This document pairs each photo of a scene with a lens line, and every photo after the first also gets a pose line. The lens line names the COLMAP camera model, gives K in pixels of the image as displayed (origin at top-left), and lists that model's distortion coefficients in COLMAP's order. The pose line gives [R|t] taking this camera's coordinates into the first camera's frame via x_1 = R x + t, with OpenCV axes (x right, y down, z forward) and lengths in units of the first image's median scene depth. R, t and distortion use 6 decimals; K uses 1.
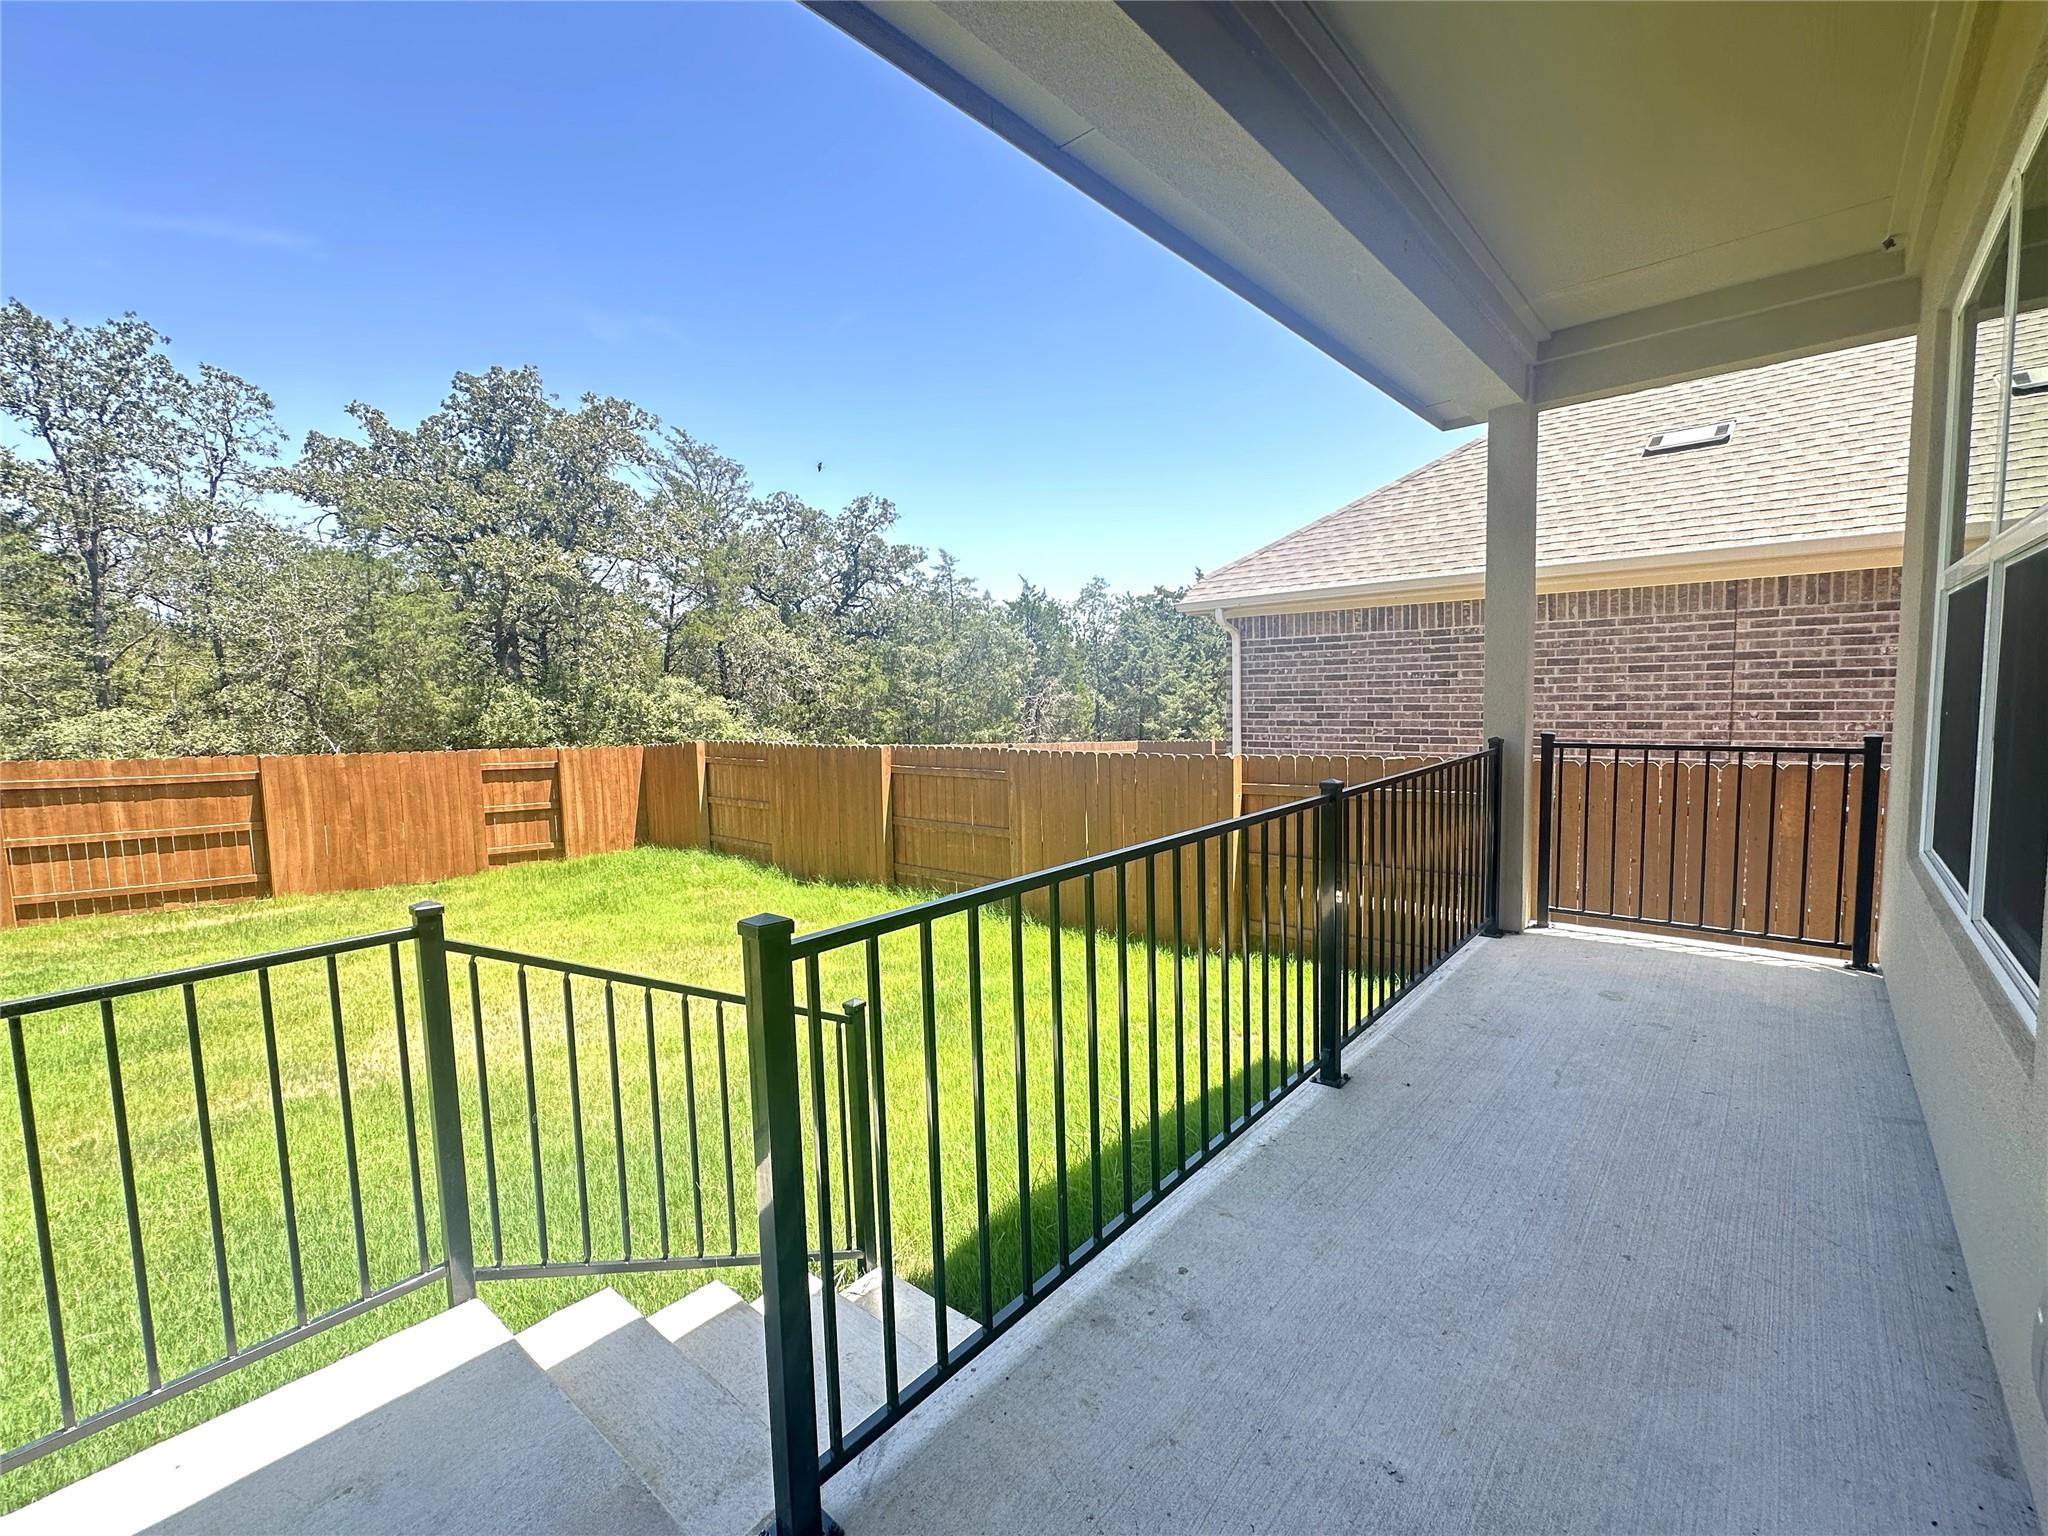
lens RADIAL K [[875.1, 0, 1024.0], [0, 875.1, 768.0], [0, 0, 1]] dist [-0.001716, 0.000076]
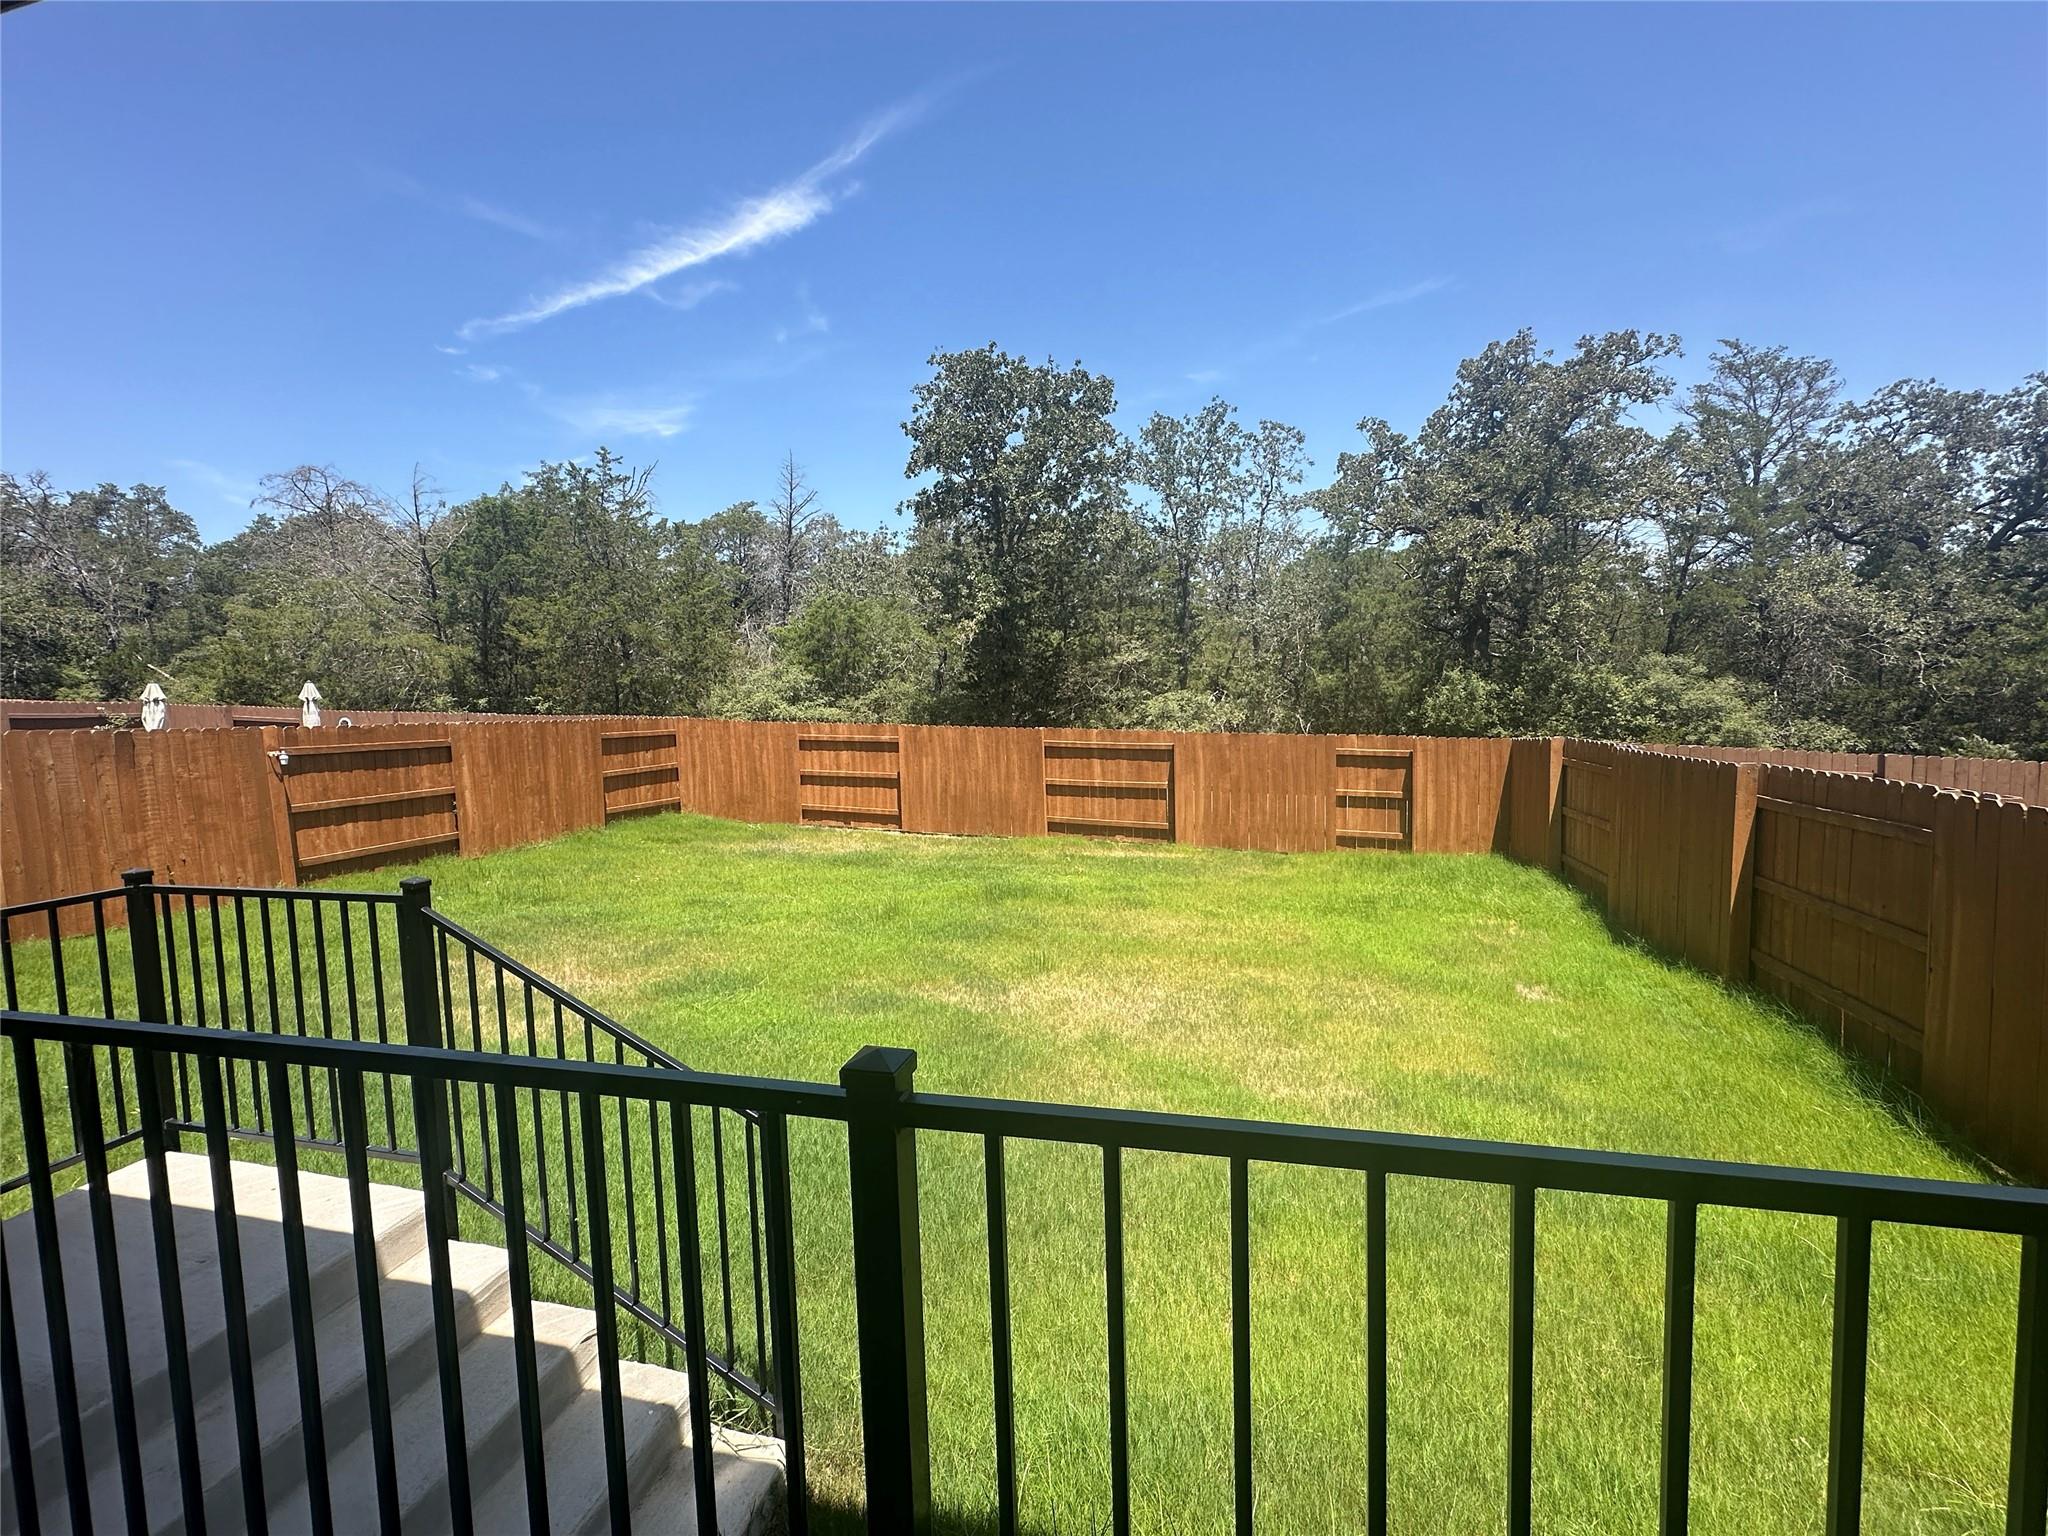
lens RADIAL K [[875.1, 0, 1024.0], [0, 875.1, 768.0], [0, 0, 1]] dist [-0.001716, 0.000076]
pose [[0.449814, 0.085379, -0.889032, 0.126014], [-0.063963, 0.995944, 0.063284, -0.021119], [0.890829, 0.028399, 0.453451, 0.179056]]
